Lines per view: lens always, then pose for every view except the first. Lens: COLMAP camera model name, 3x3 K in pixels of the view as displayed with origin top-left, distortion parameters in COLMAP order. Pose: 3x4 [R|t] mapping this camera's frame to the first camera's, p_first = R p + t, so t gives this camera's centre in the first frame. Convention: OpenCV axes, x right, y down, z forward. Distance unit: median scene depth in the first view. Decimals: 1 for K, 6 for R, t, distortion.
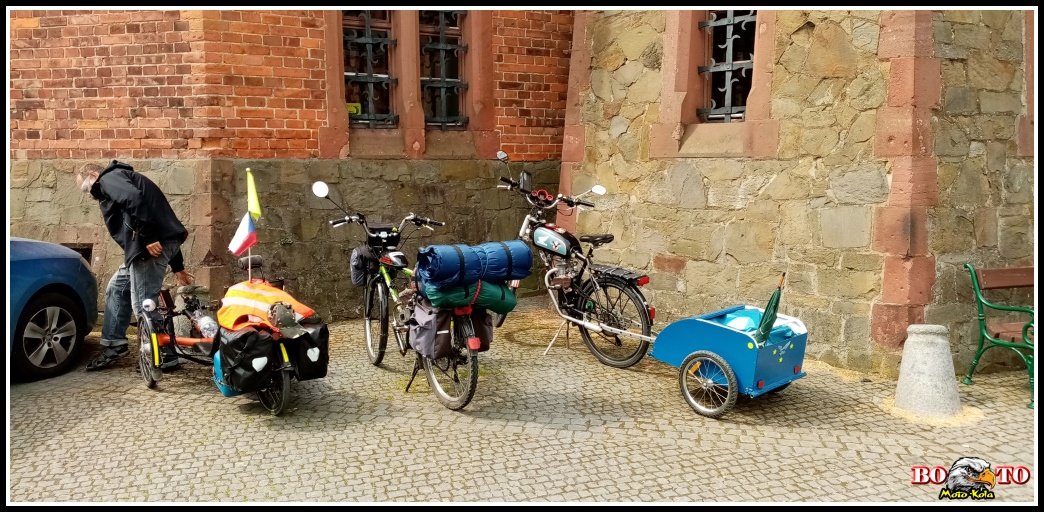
lens RADIAL K [[806.5, 0, 515.6], [0, 806.5, 248.7], [0, 0, 1]] dist [0.031204, -0.004632]
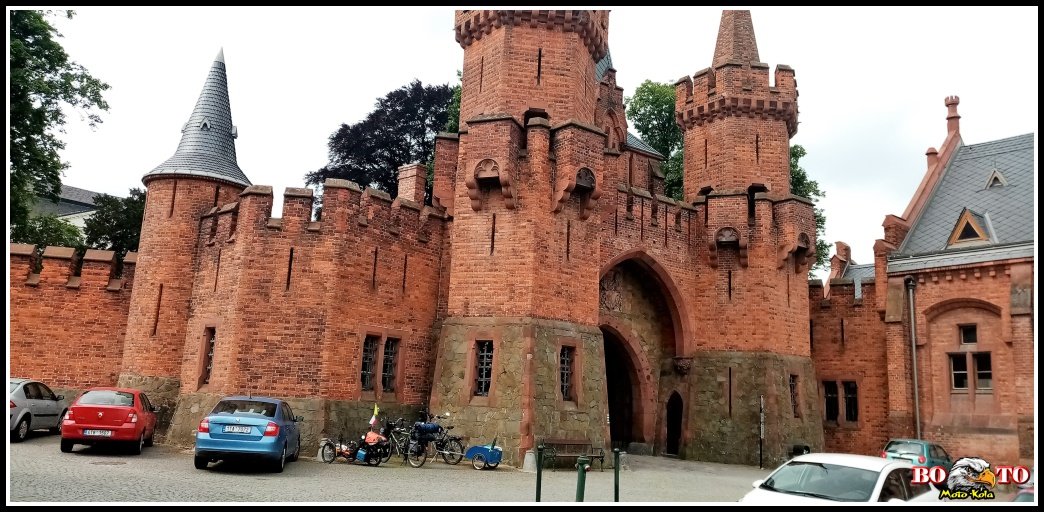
lens RADIAL K [[806.5, 0, 525.0], [0, 806.5, 252.1], [0, 0, 1]] dist [0.031204, -0.004632]
pose [[0.939945, 0.112630, 0.322207, -0.780790], [-0.013665, 0.955649, -0.294191, 0.278177], [-0.341052, 0.272121, 0.899797, -2.426998]]
